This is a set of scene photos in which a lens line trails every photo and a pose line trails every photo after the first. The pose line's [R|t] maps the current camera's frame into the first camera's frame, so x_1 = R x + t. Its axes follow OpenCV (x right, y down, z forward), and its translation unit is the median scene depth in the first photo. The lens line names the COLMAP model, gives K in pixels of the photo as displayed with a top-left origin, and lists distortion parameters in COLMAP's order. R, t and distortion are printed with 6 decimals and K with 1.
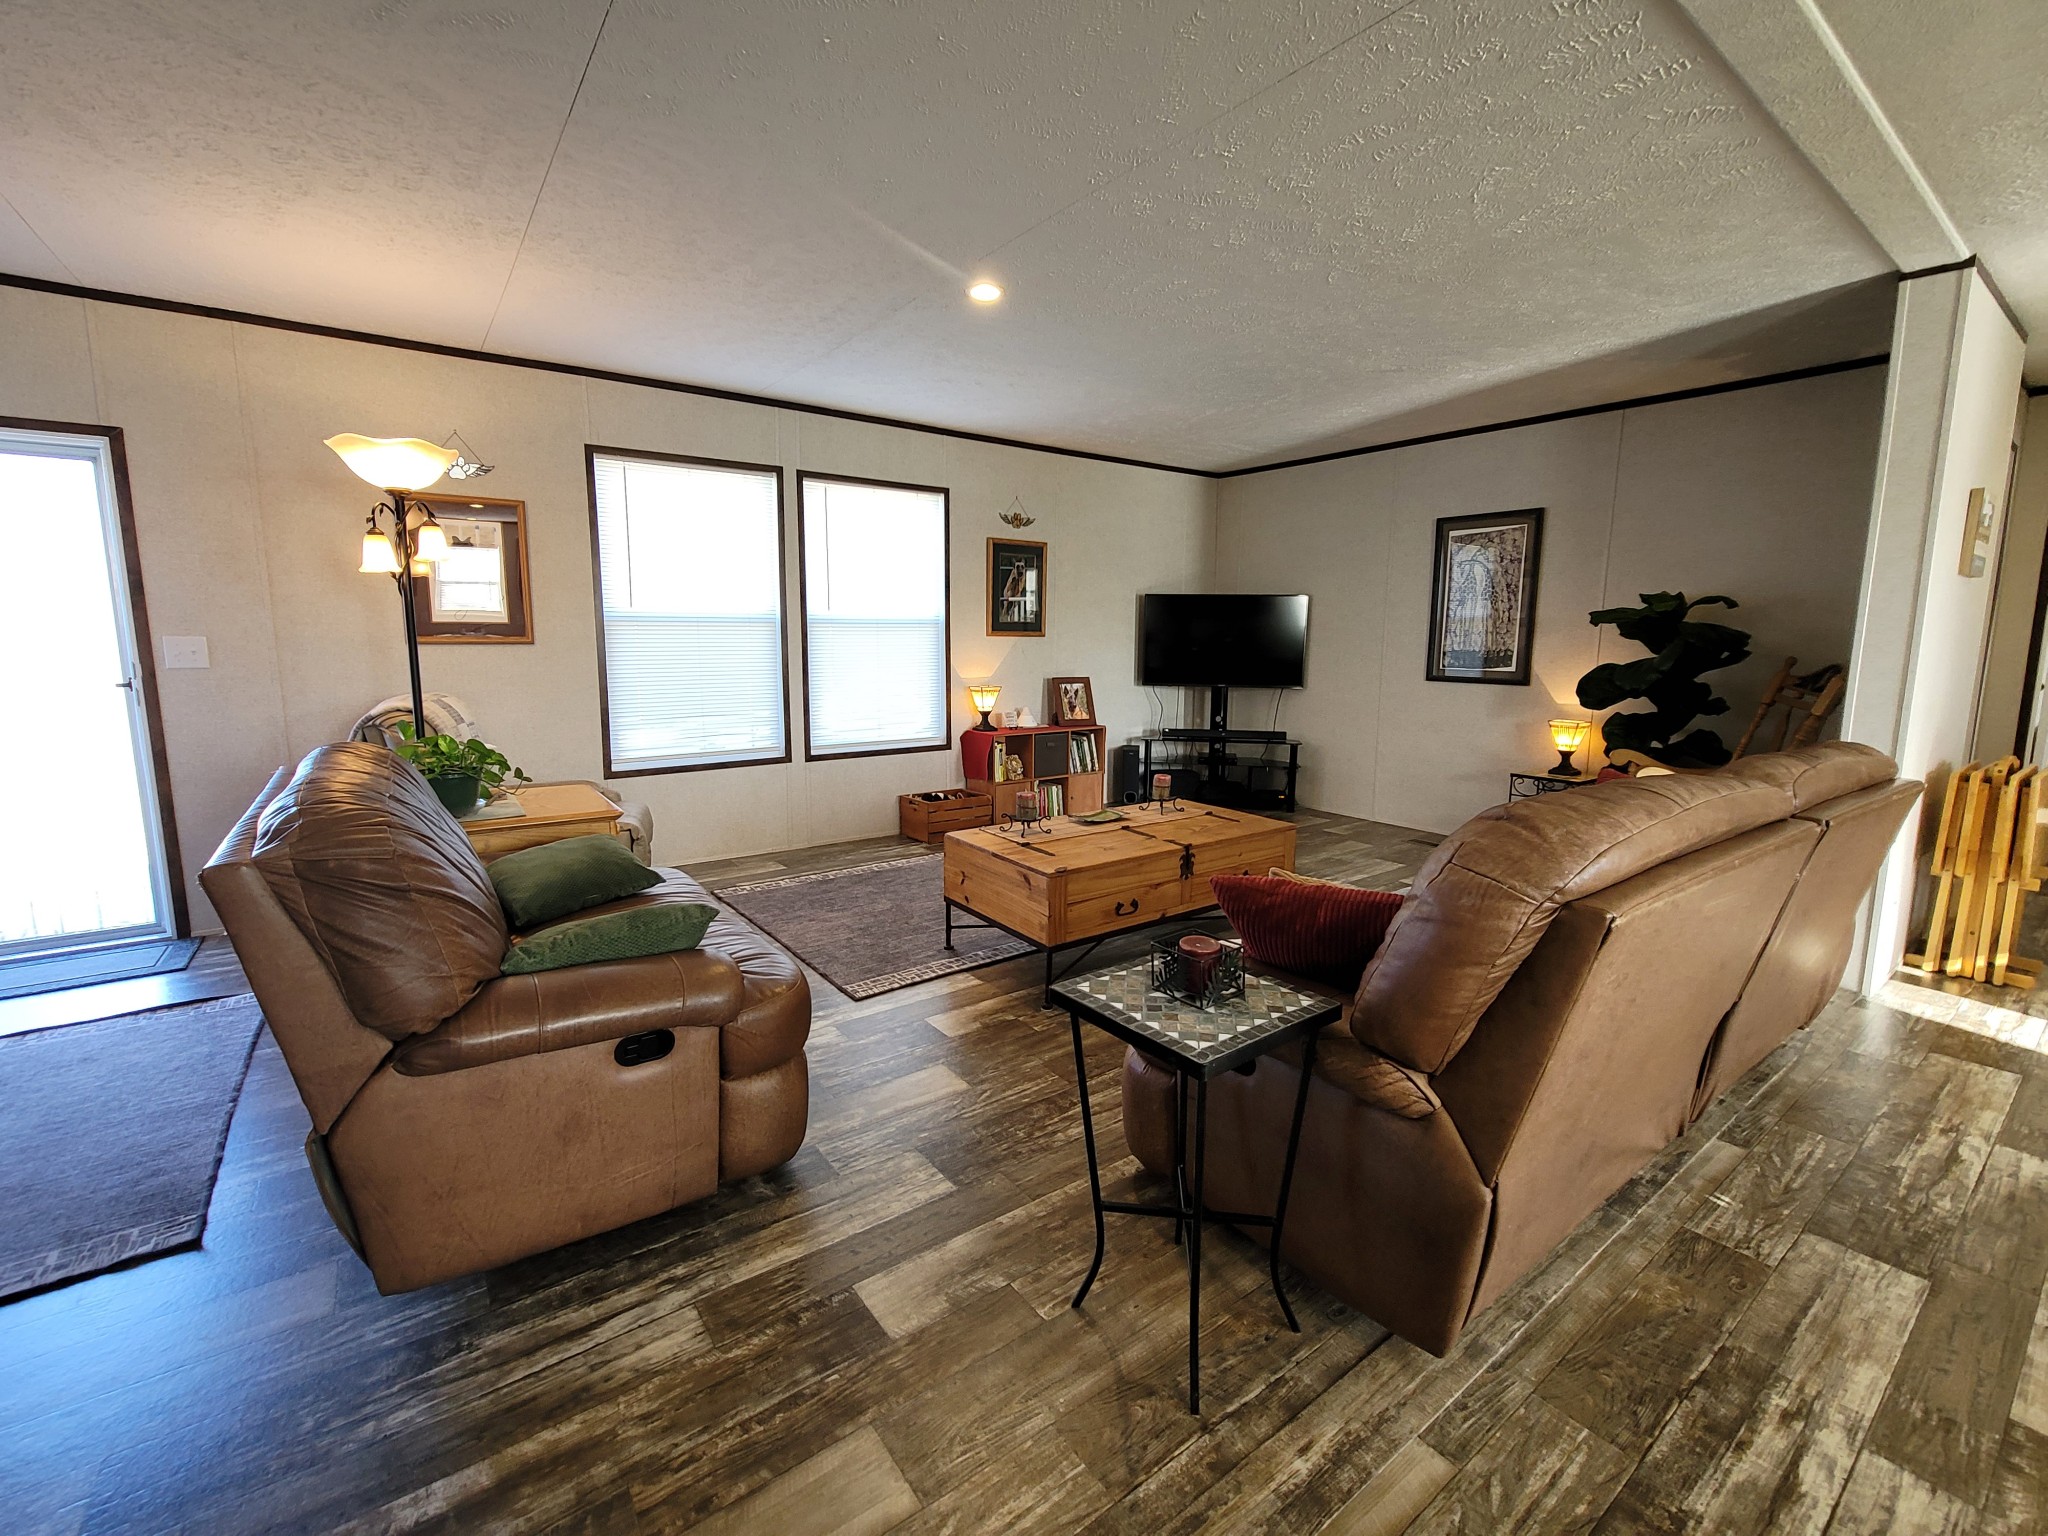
lens RADIAL K [[860.8, 0, 1007.1], [0, 860.8, 761.3], [0, 0, 1]] dist [-0.000851, -0.000286]
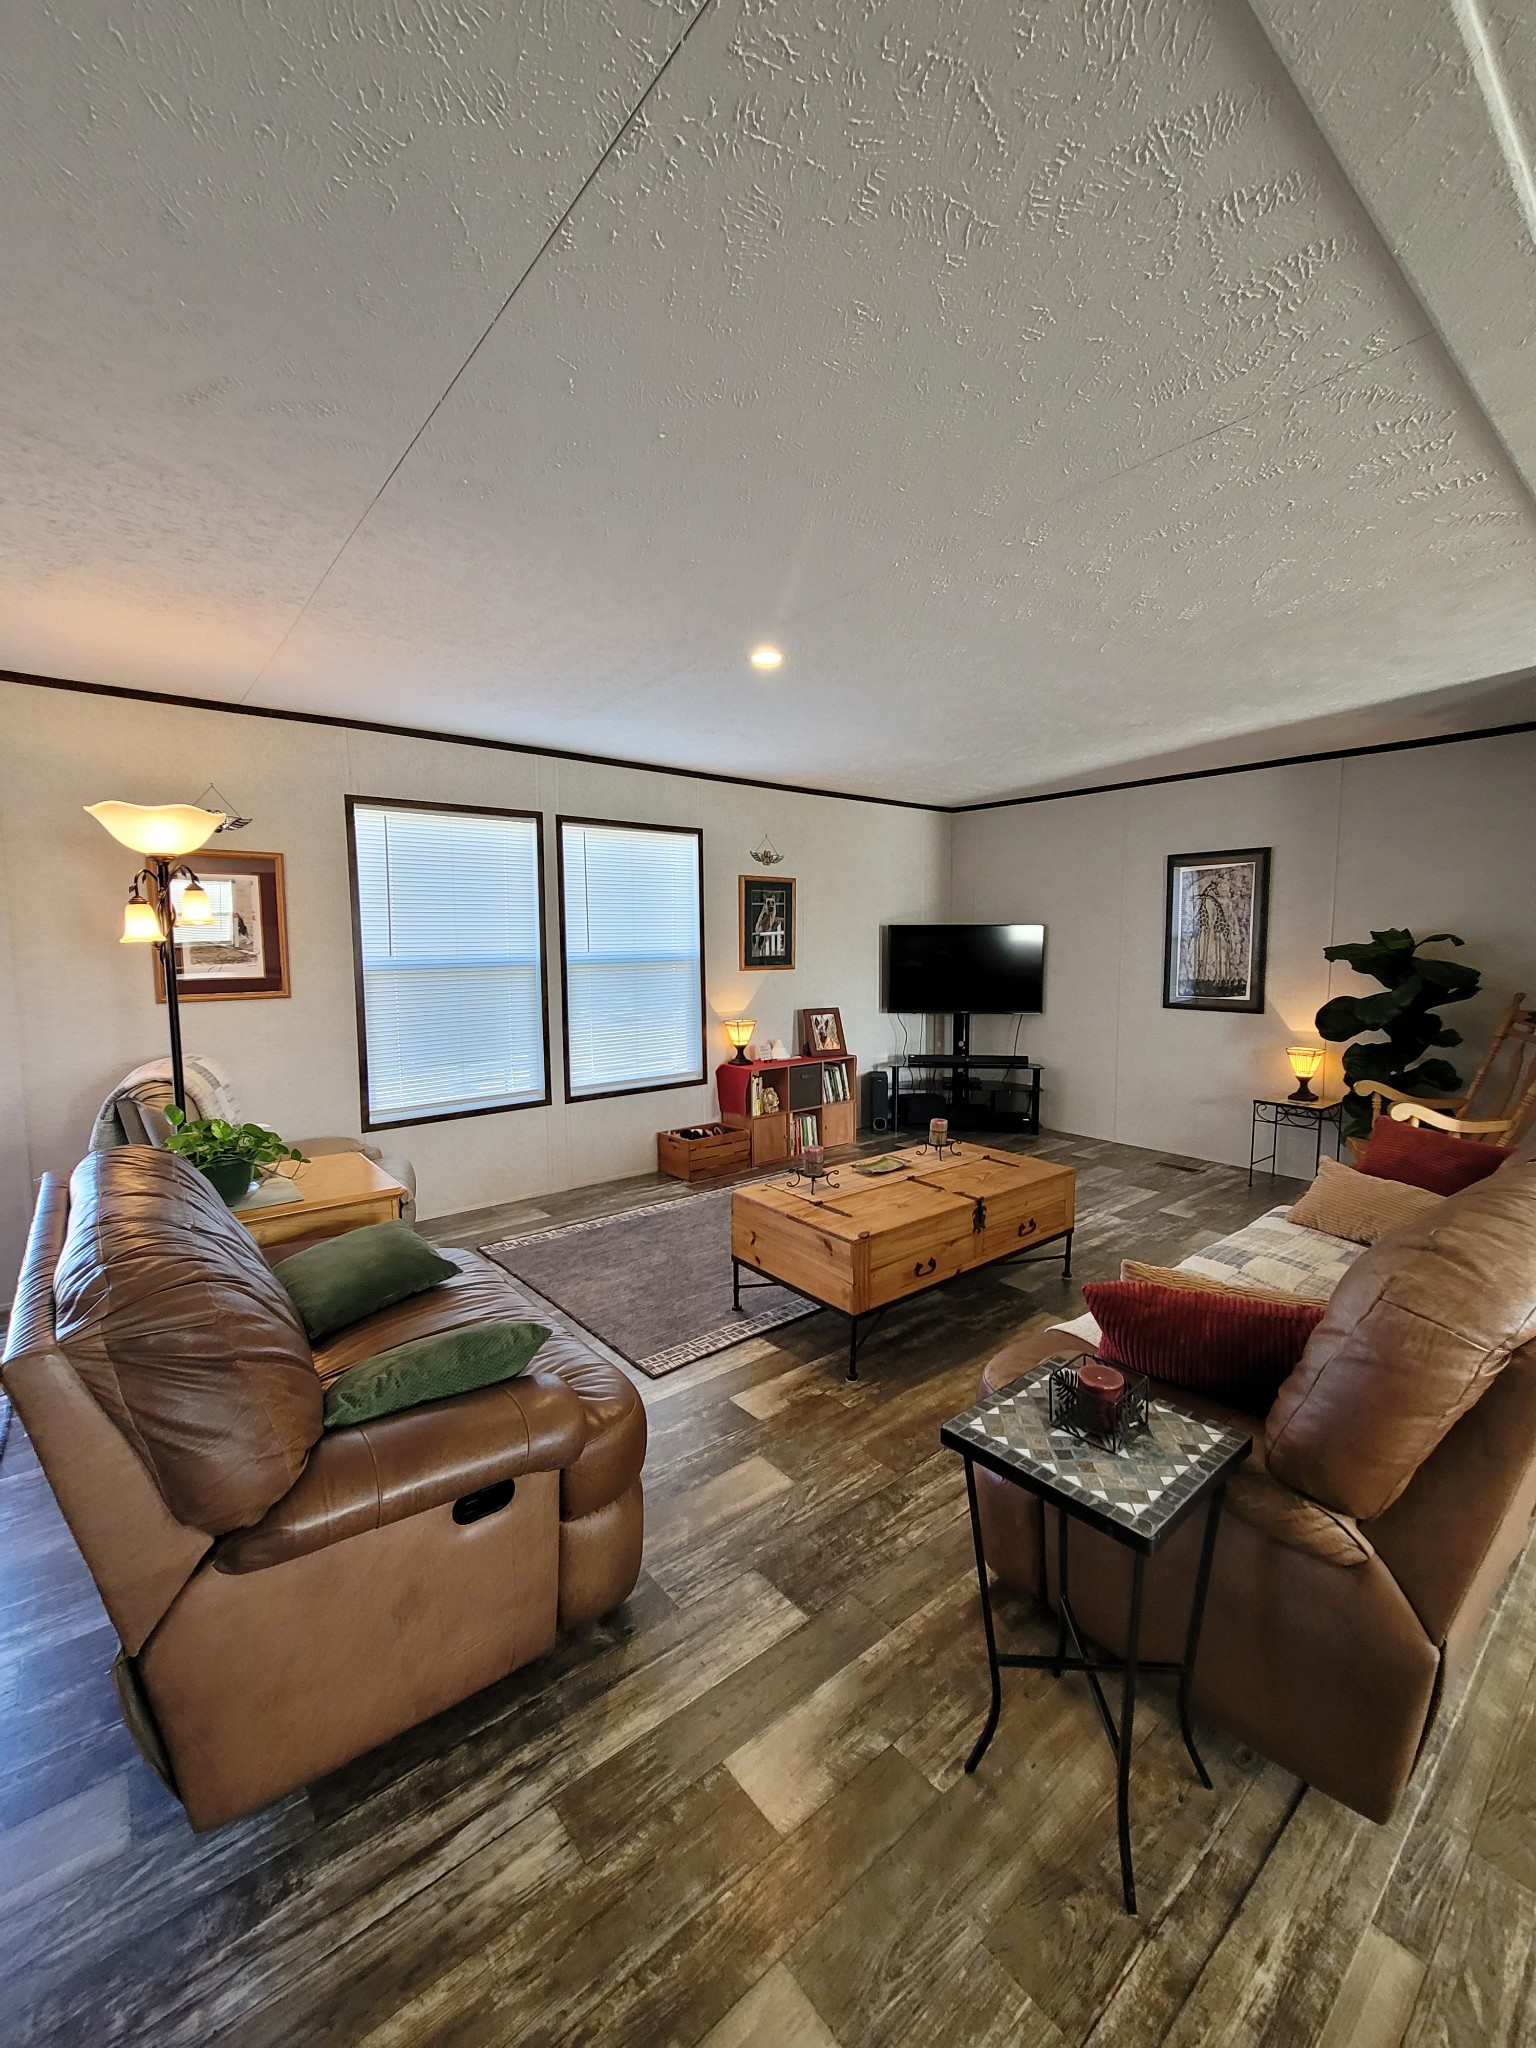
lens RADIAL K [[832.4, 0, 774.5], [0, 832.4, 1024.0], [0, 0, 1]] dist [0.000583, -0.000934]
pose [[0.997832, -0.019642, 0.062810, -0.140423], [0.022709, 0.998565, -0.048500, -0.106138], [-0.061767, 0.049821, 0.996846, 0.068755]]
